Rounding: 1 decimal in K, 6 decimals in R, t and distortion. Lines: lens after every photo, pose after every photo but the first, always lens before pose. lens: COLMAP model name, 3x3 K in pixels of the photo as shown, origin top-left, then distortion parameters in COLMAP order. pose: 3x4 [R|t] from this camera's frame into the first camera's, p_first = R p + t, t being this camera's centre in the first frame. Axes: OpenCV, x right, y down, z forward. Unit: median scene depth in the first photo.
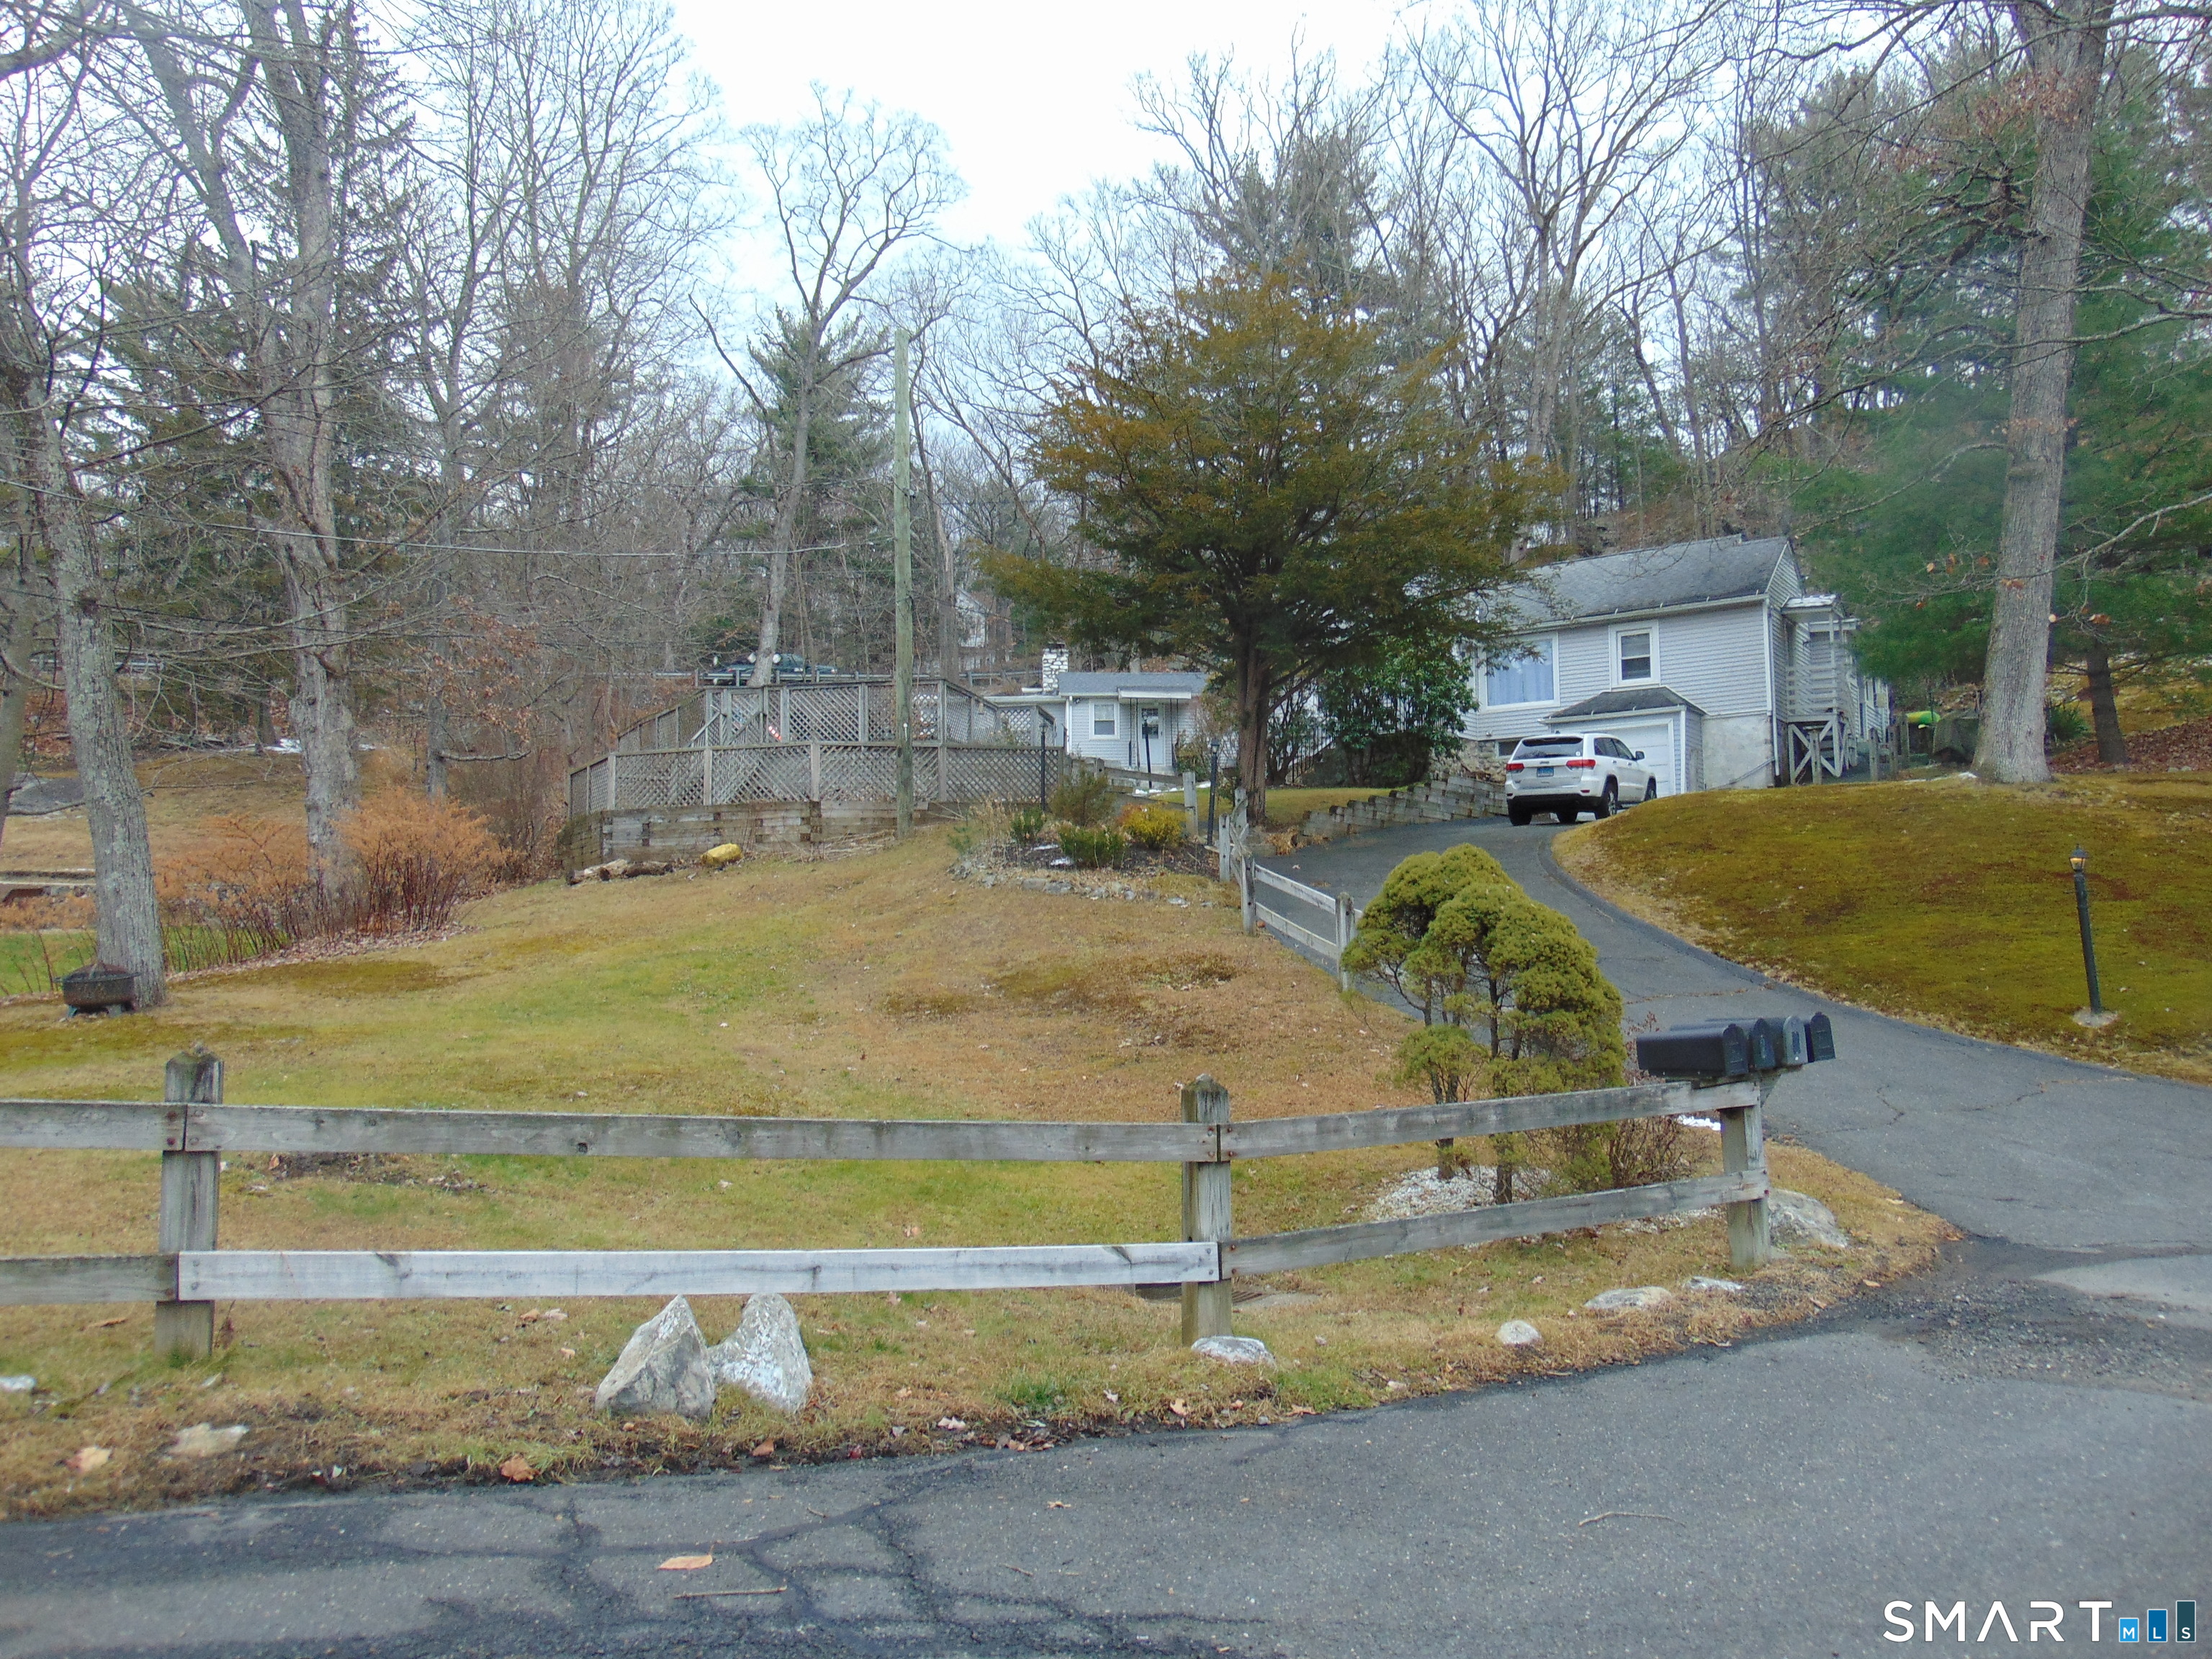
lens RADIAL K [[1639.7, 0, 1106.0], [0, 1639.7, 829.5], [0, 0, 1]] dist [-0.026097, 0.035497]
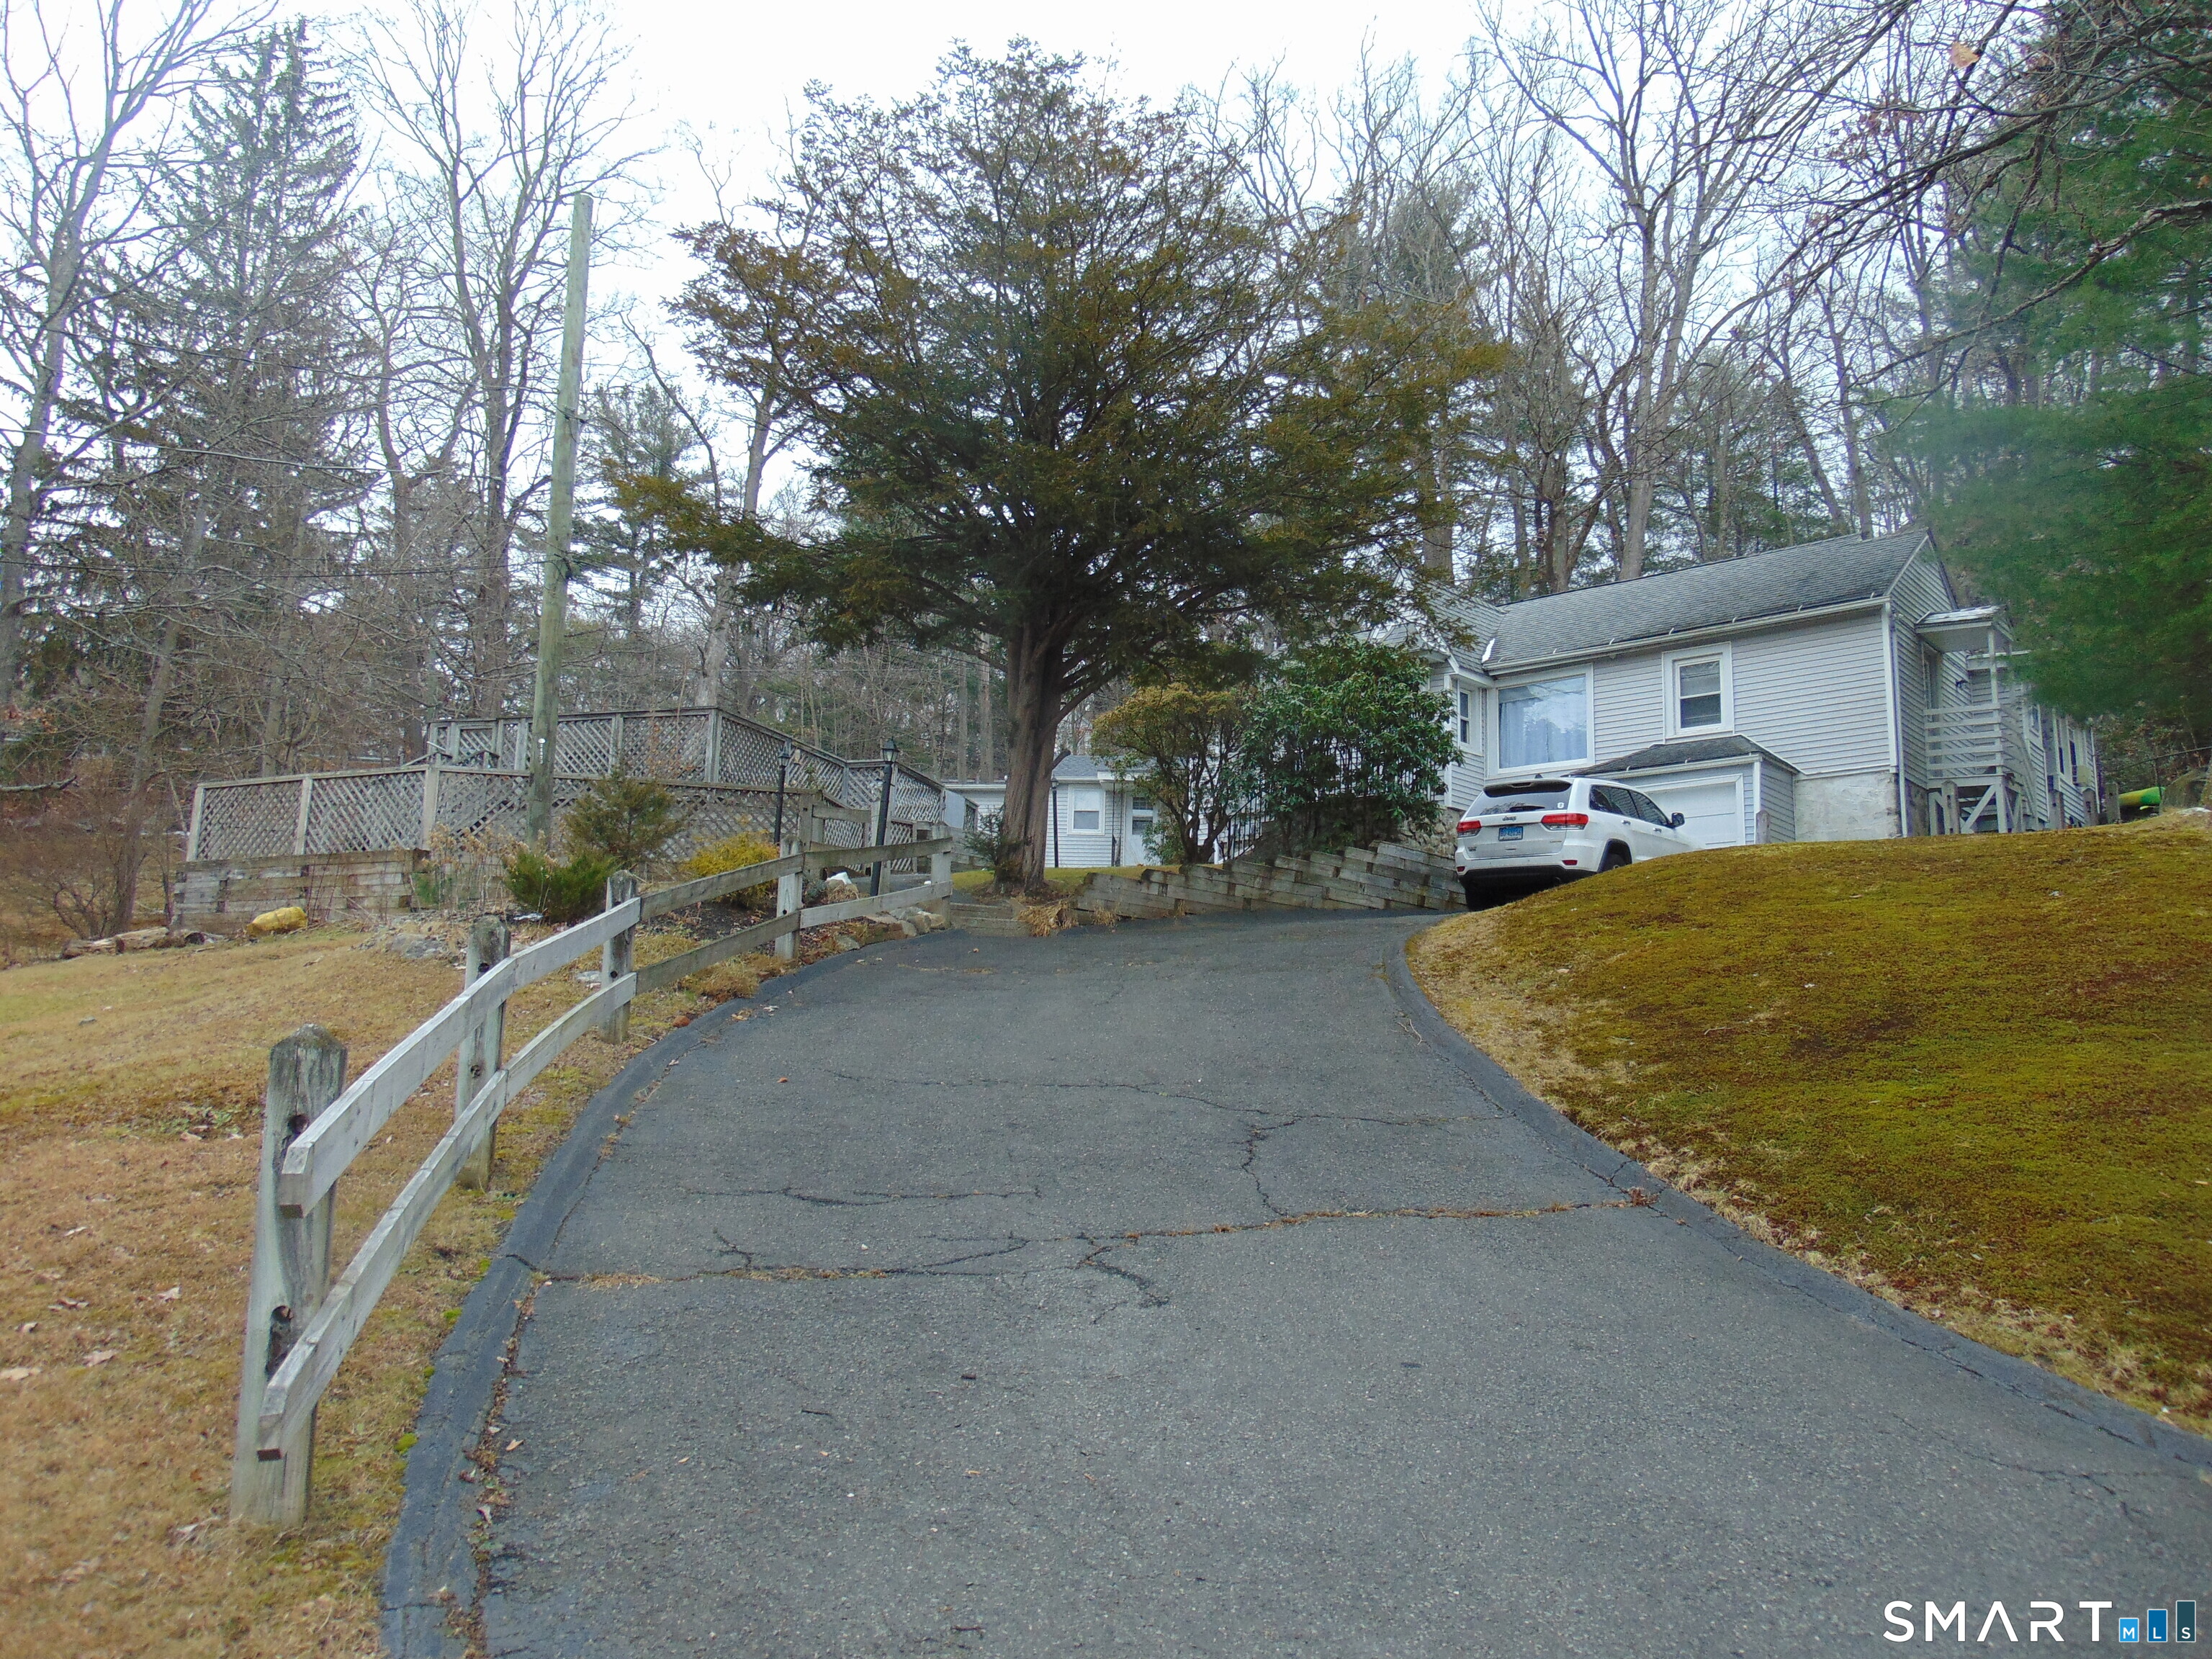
lens RADIAL K [[1639.7, 0, 1106.0], [0, 1639.7, 829.5], [0, 0, 1]] dist [-0.026097, 0.035497]
pose [[0.992392, 0.018519, -0.121722, 0.167116], [-0.029516, 0.995579, -0.089174, 0.023394], [0.119532, 0.092088, 0.988550, 0.299196]]
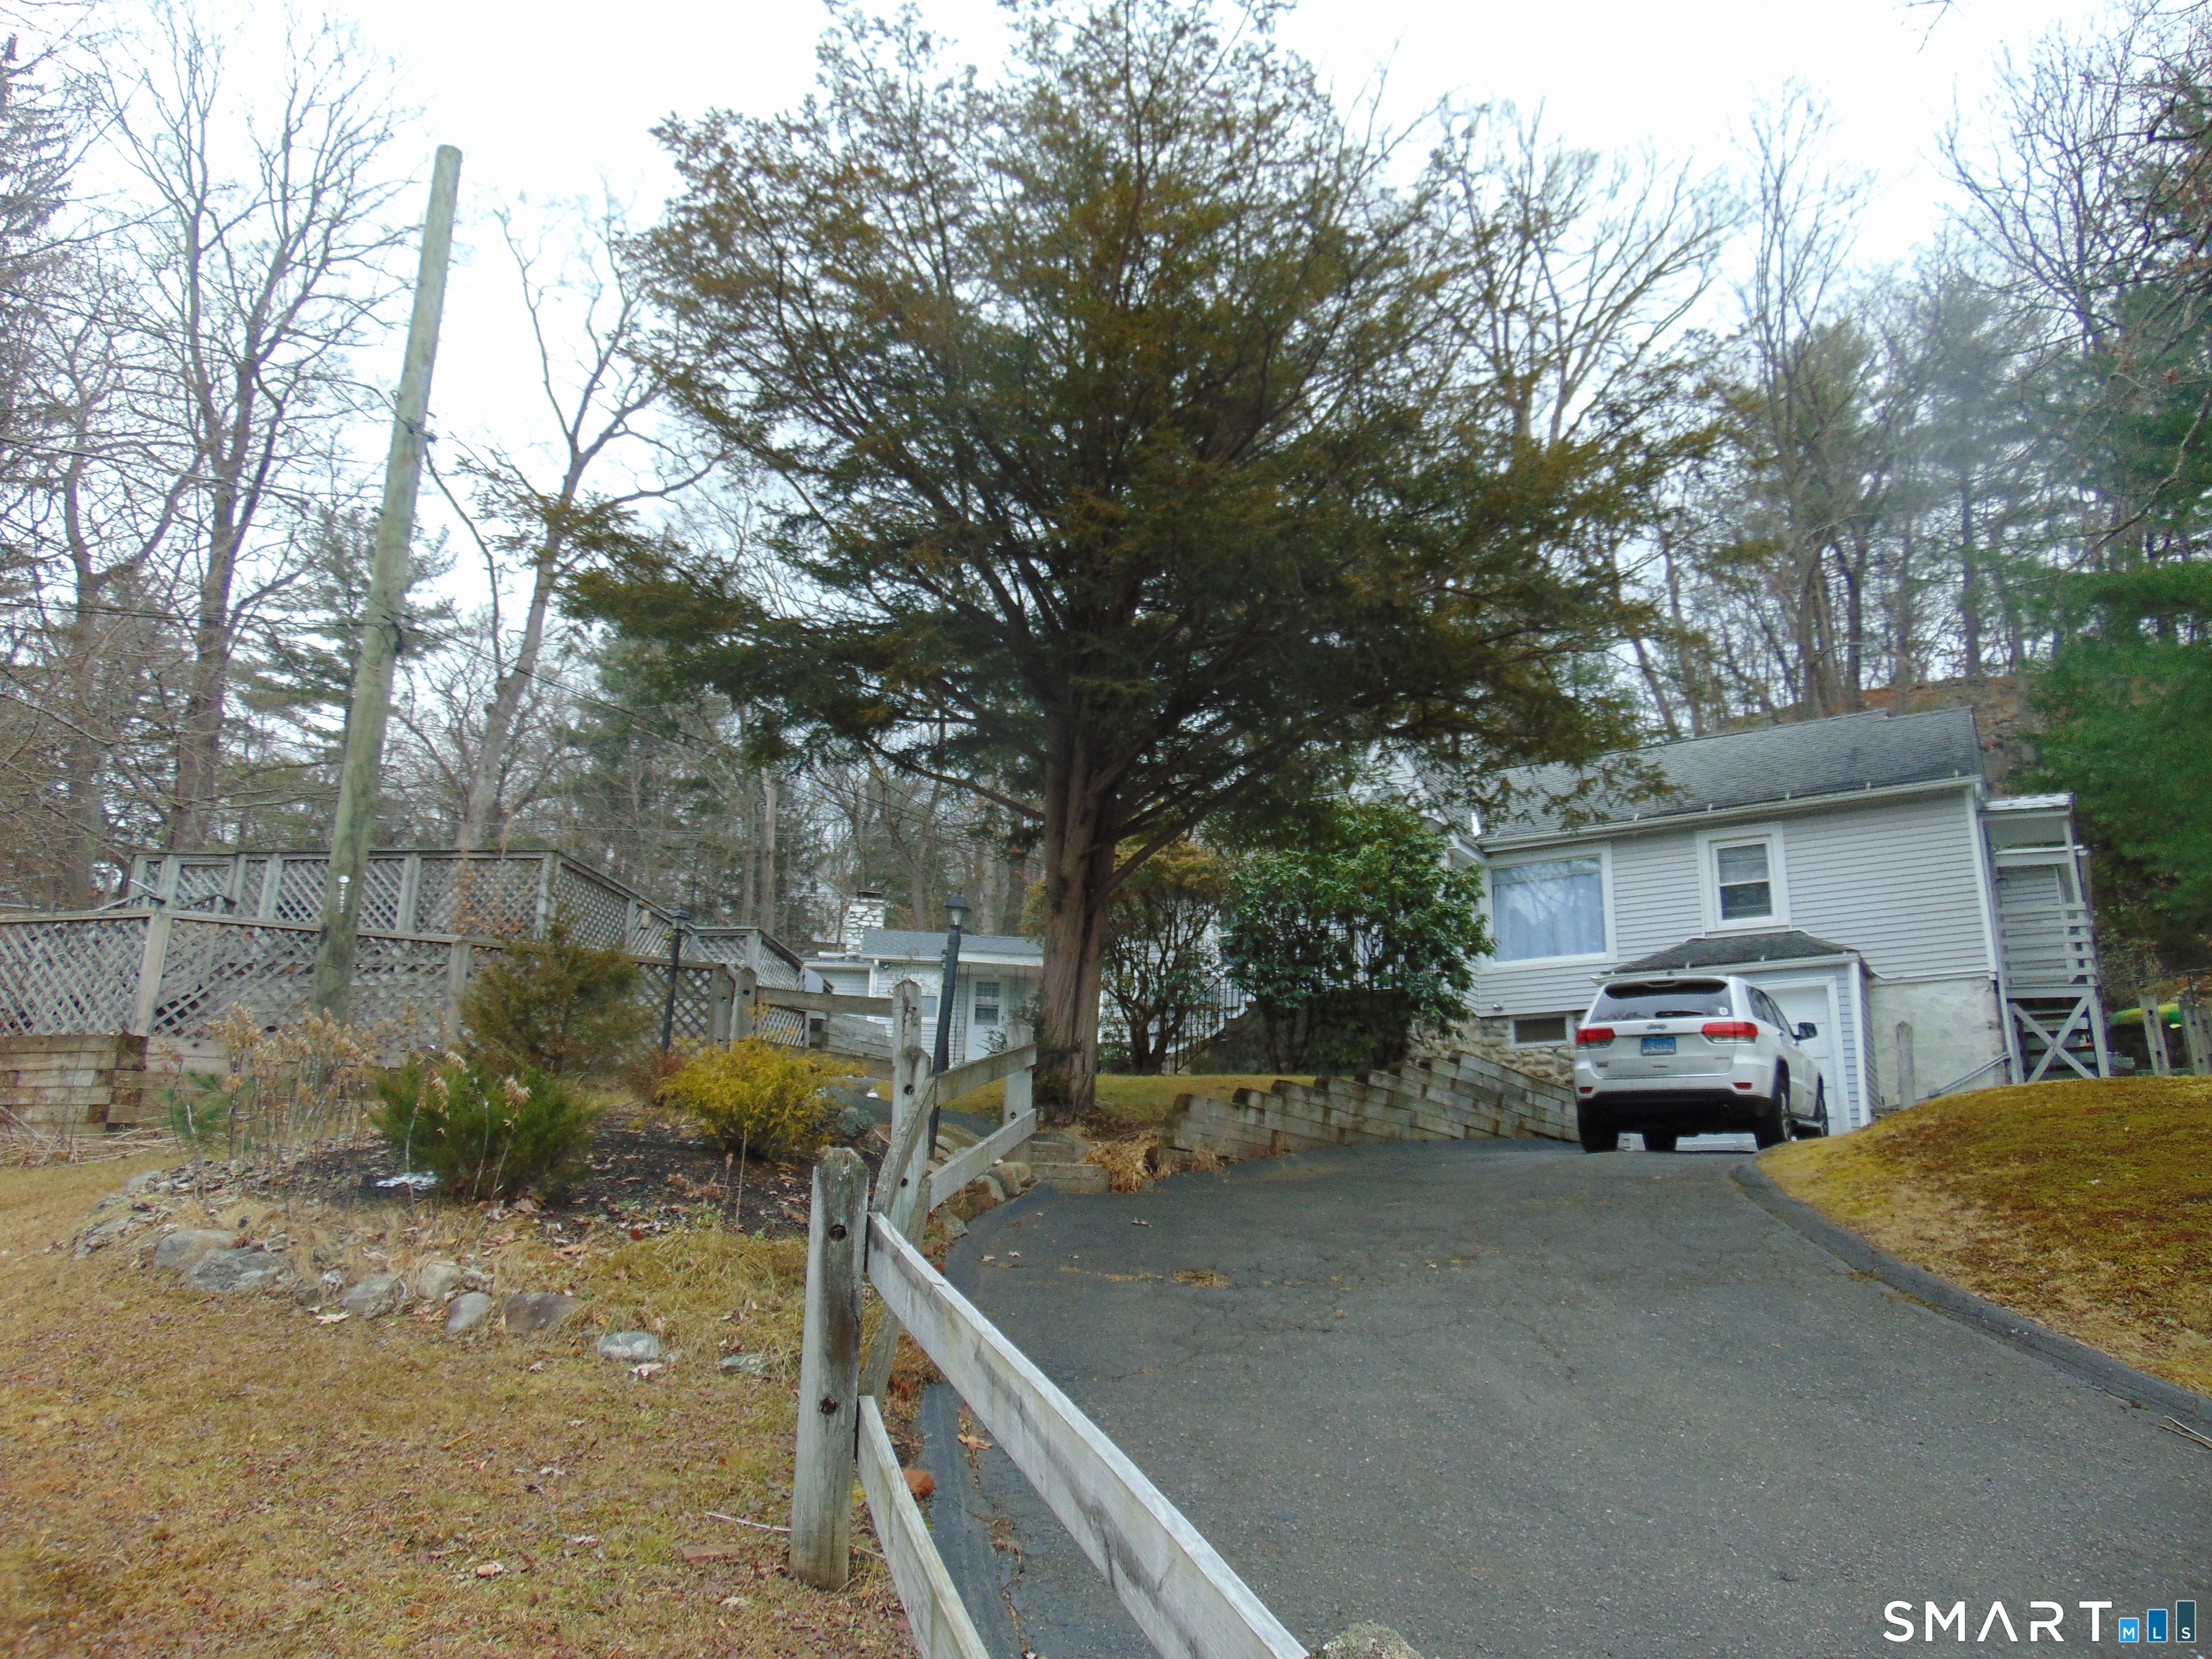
lens RADIAL K [[1639.7, 0, 1106.0], [0, 1639.7, 829.5], [0, 0, 1]] dist [-0.026097, 0.035497]
pose [[0.997582, 0.048889, 0.049387, 0.061681], [-0.037748, 0.977913, -0.205577, 0.008896], [-0.058346, 0.203216, 0.977394, 0.446259]]
